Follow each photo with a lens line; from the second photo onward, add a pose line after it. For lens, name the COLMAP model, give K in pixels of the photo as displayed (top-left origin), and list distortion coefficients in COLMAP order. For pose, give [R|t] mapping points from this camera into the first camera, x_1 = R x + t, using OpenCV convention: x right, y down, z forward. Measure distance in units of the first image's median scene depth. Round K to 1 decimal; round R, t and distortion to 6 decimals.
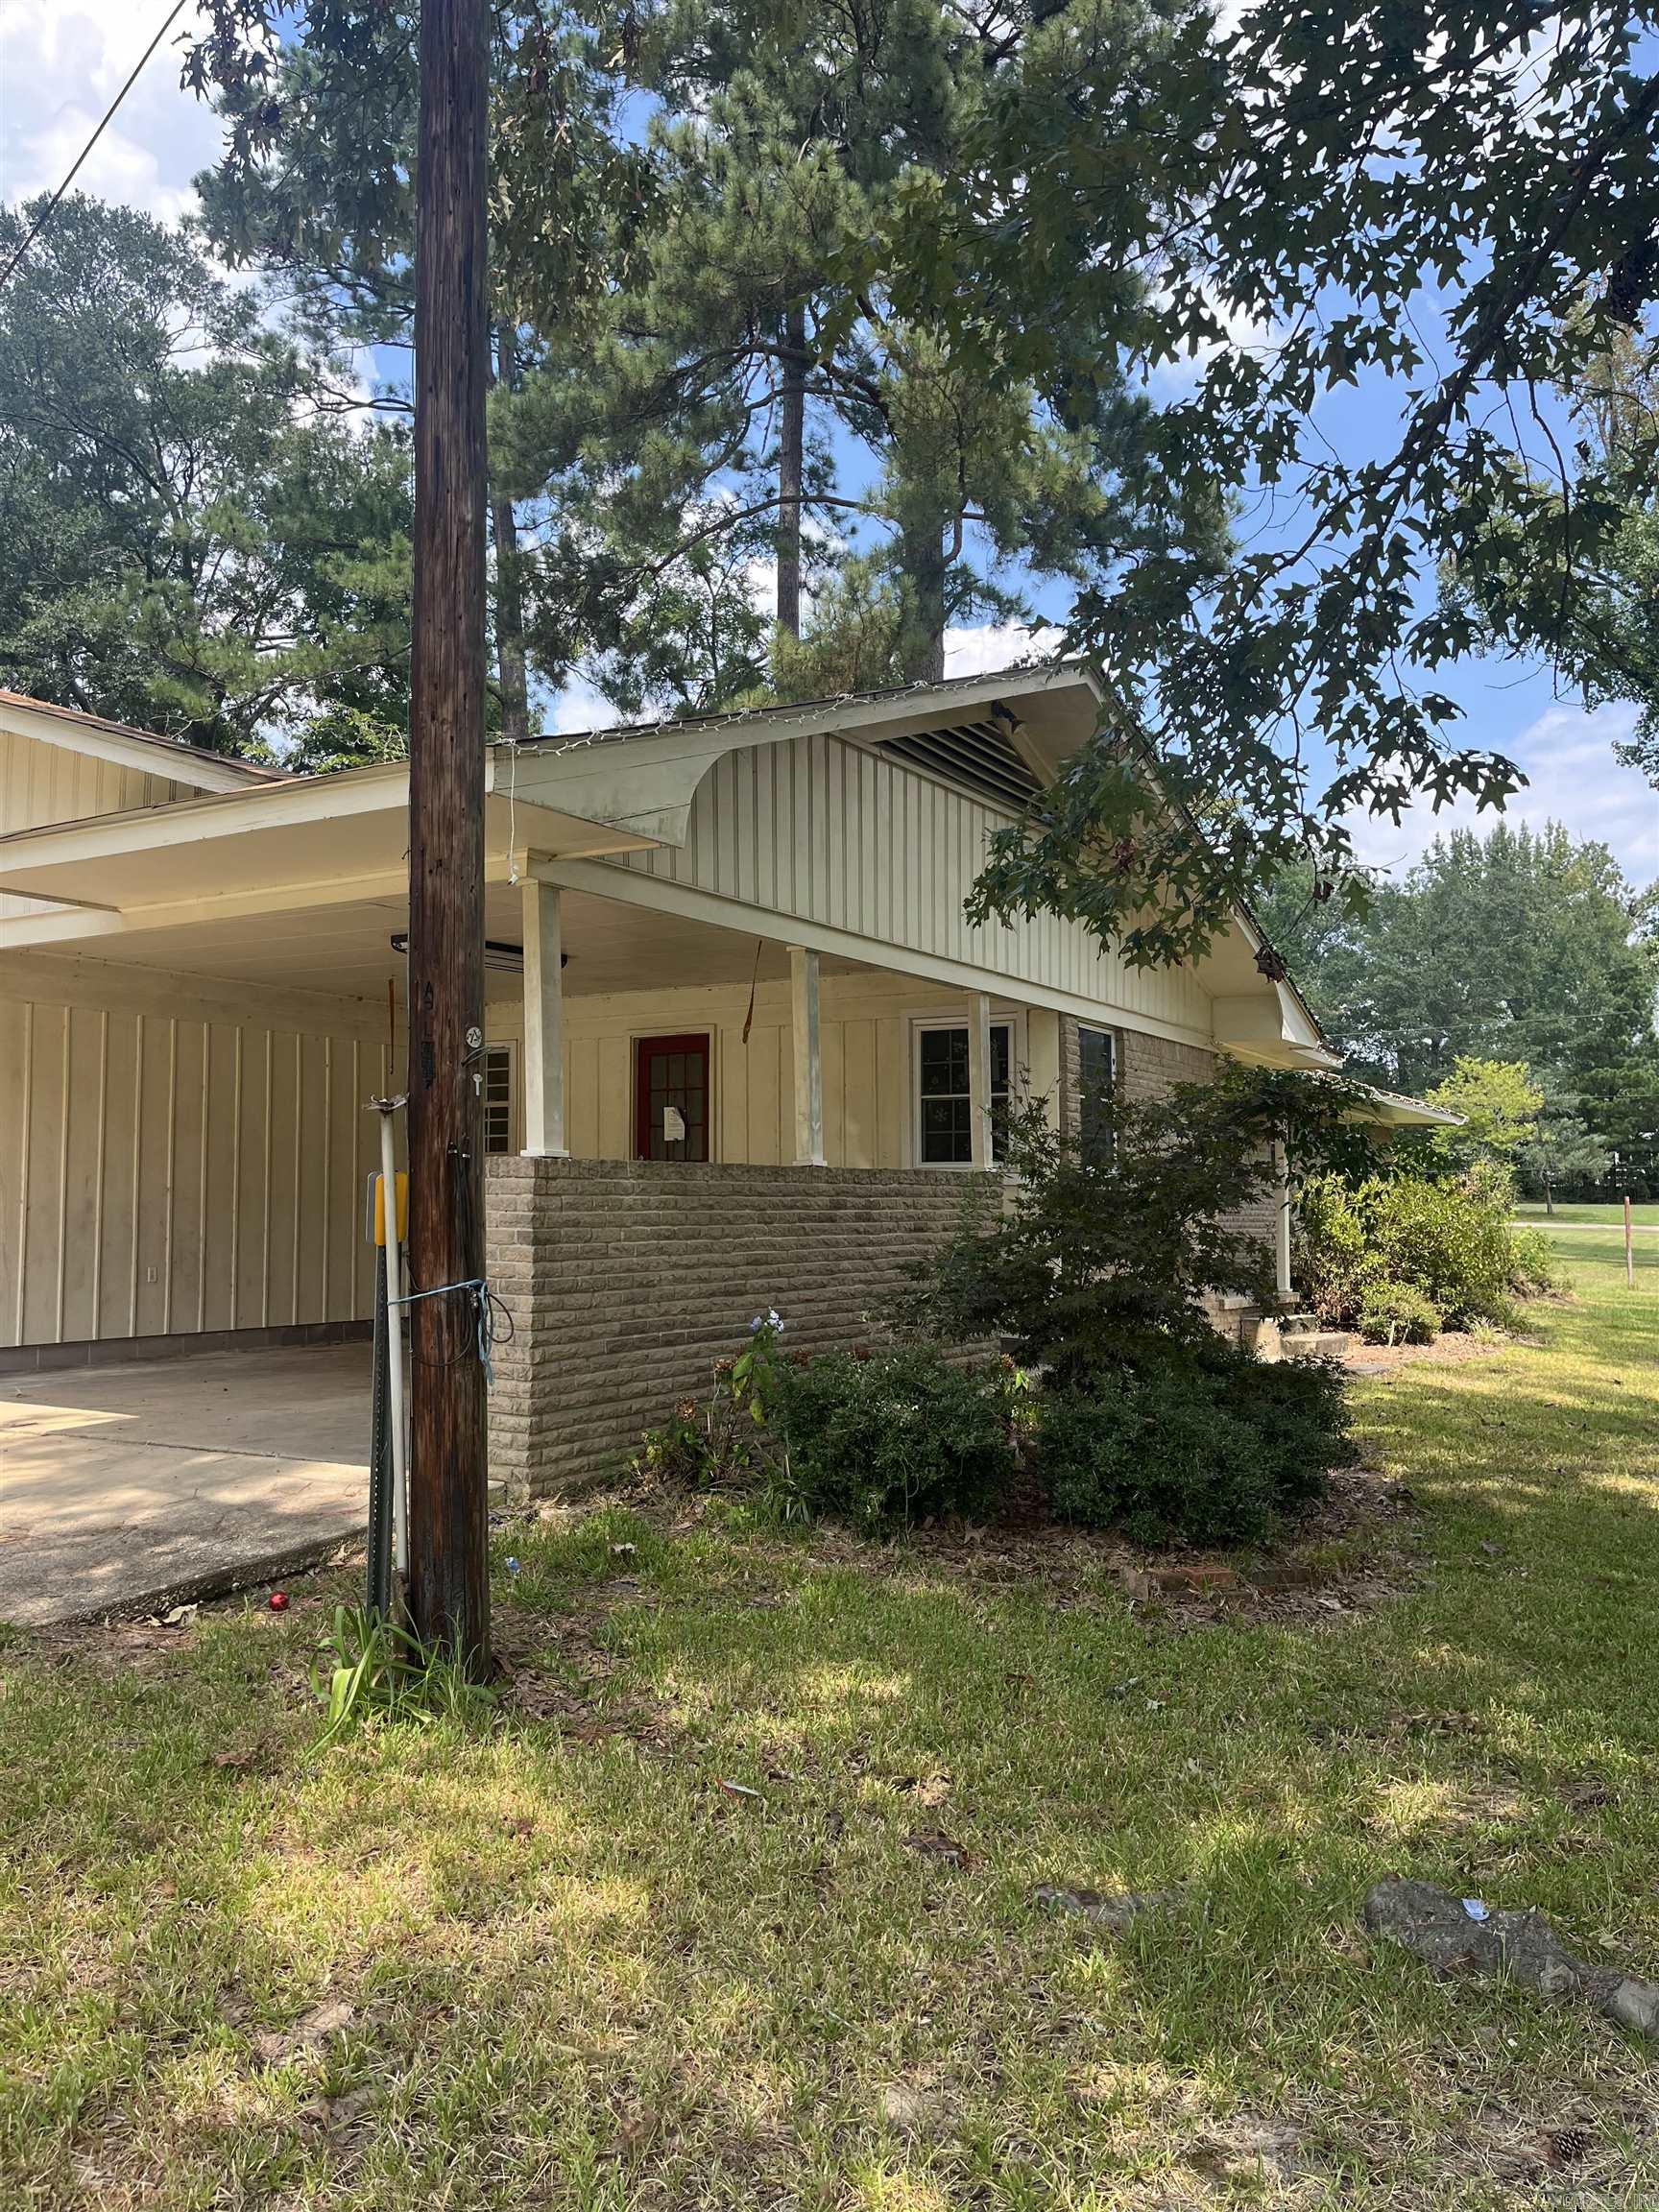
lens RADIAL K [[1651.6, 0, 839.4], [0, 1651.6, 1113.5], [0, 0, 1]] dist [0.076880, -0.102546]
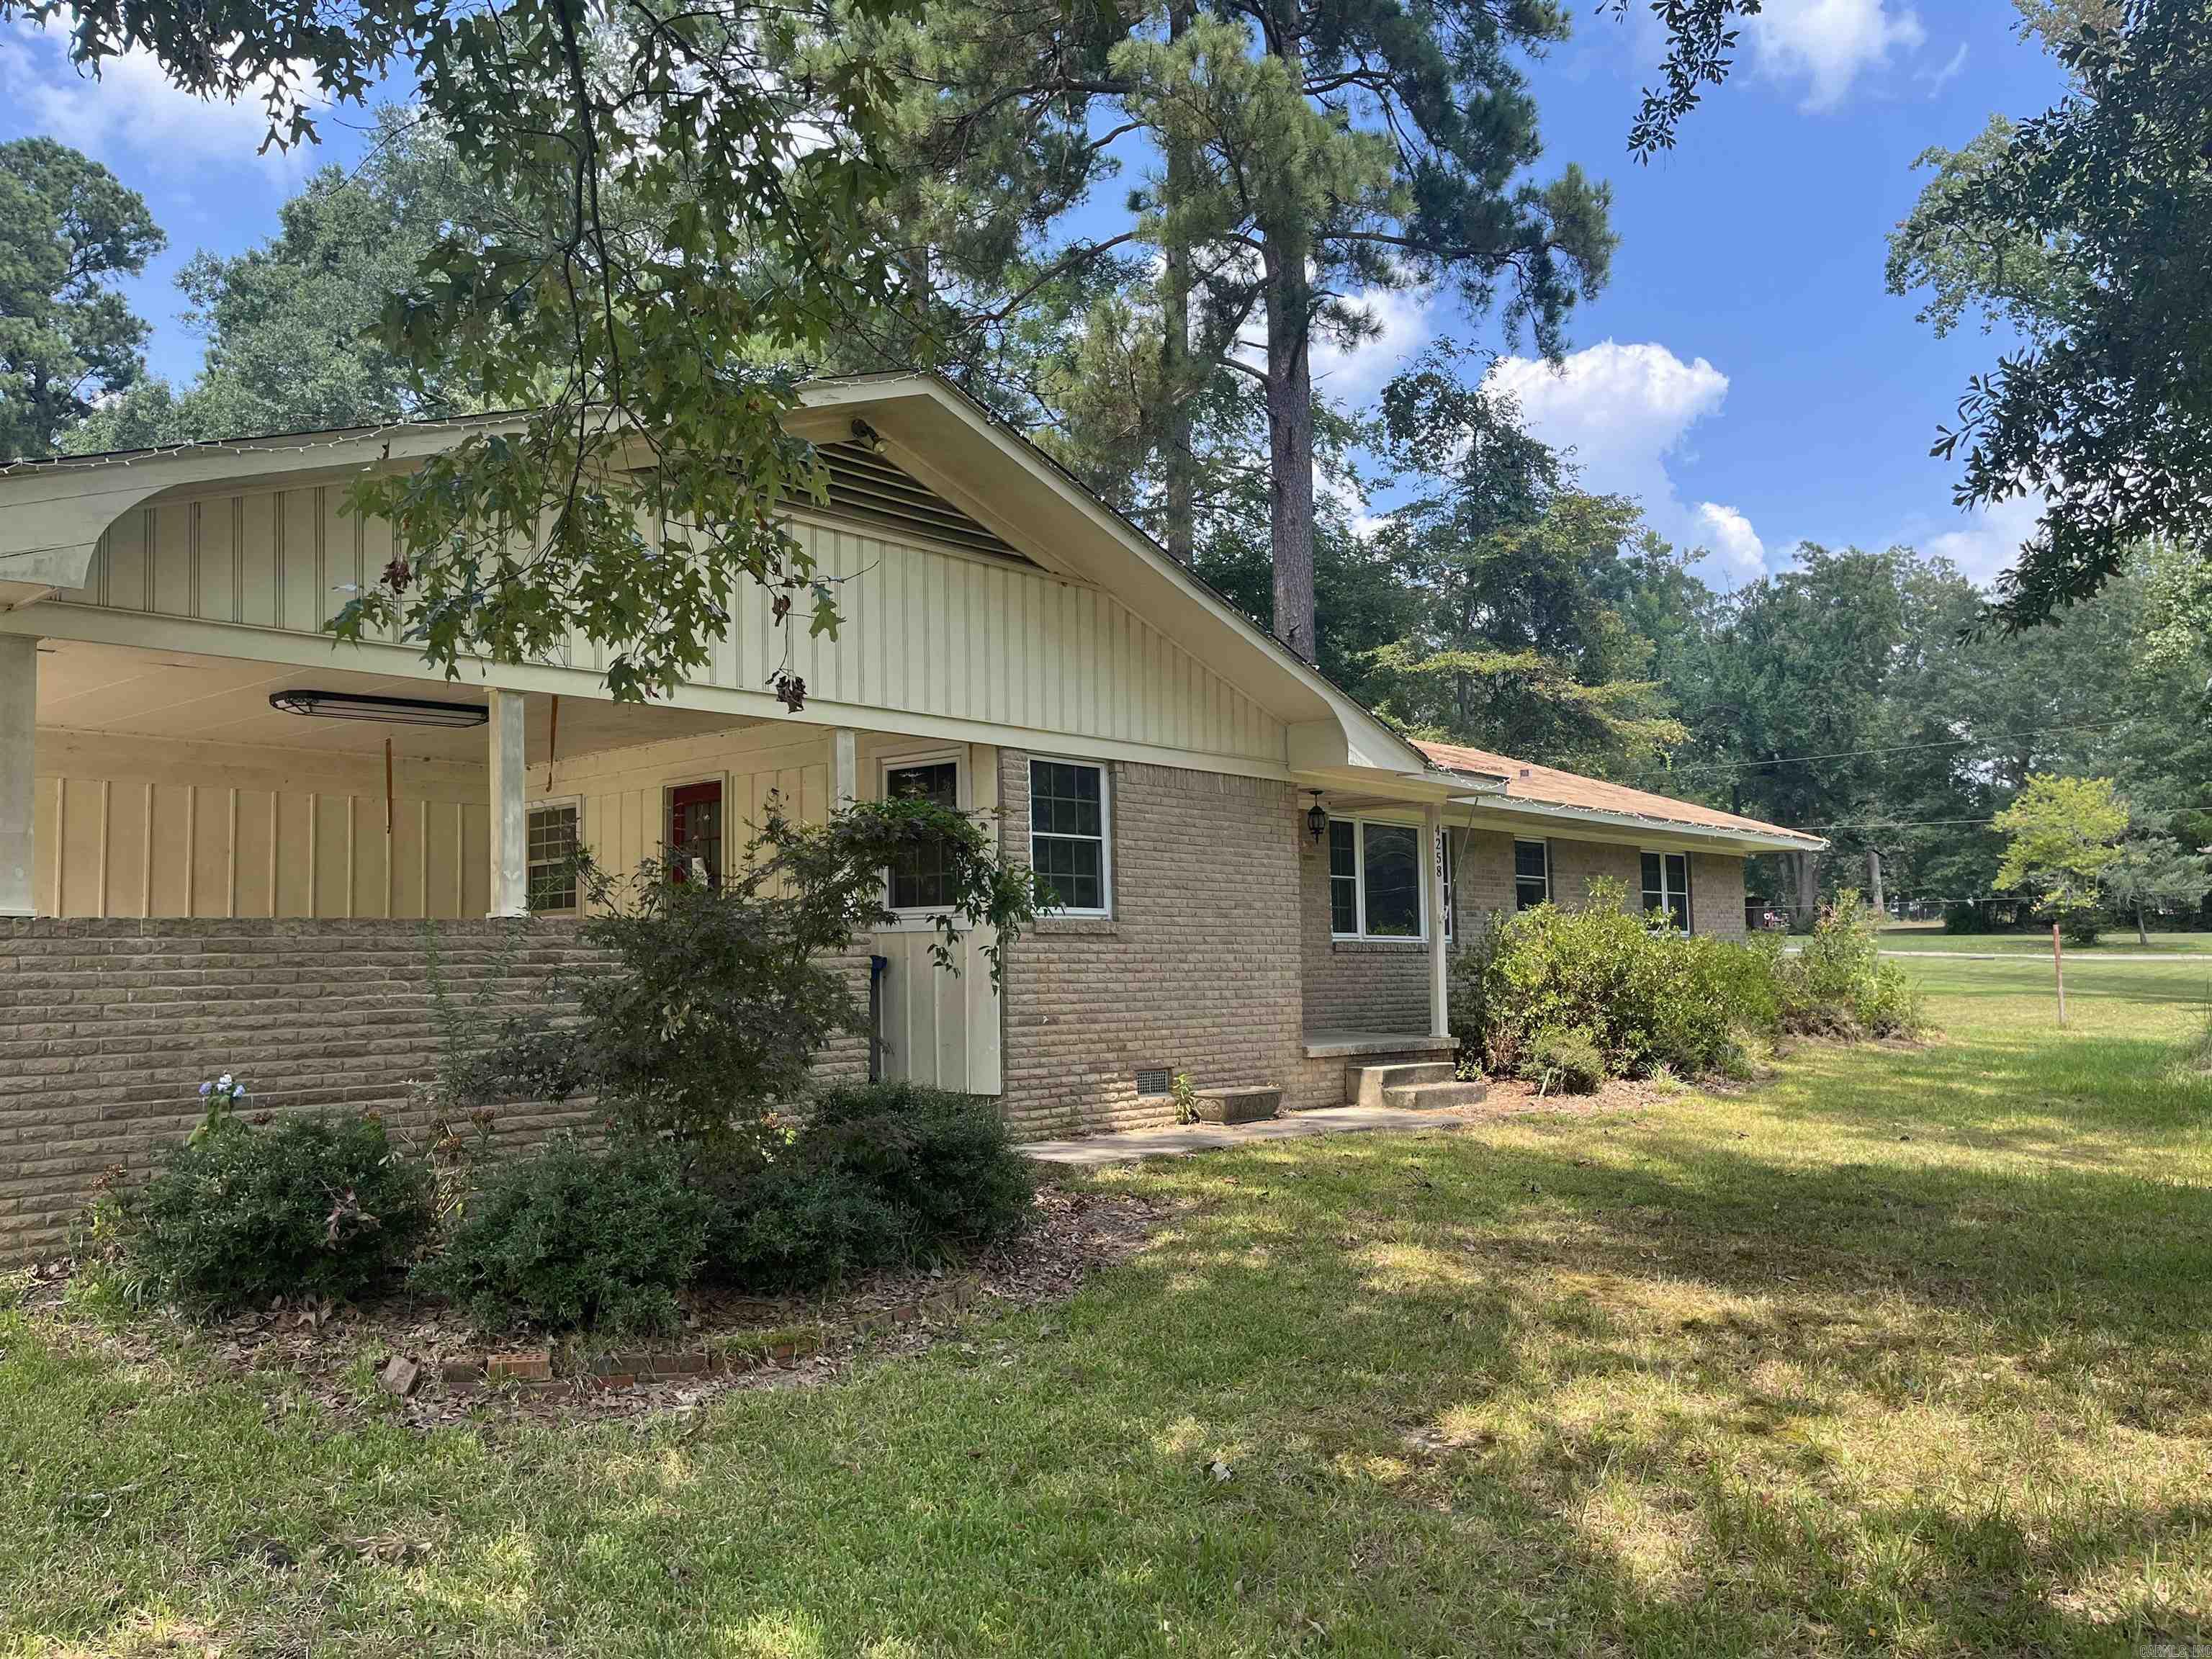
lens RADIAL K [[1651.6, 0, 1108.7], [0, 1651.6, 852.9], [0, 0, 1]] dist [0.076880, -0.102546]
pose [[0.984557, -0.029015, -0.172643, 0.243377], [0.028314, 0.999578, -0.006524, 0.005299], [0.172759, 0.001535, 0.984963, 0.057429]]
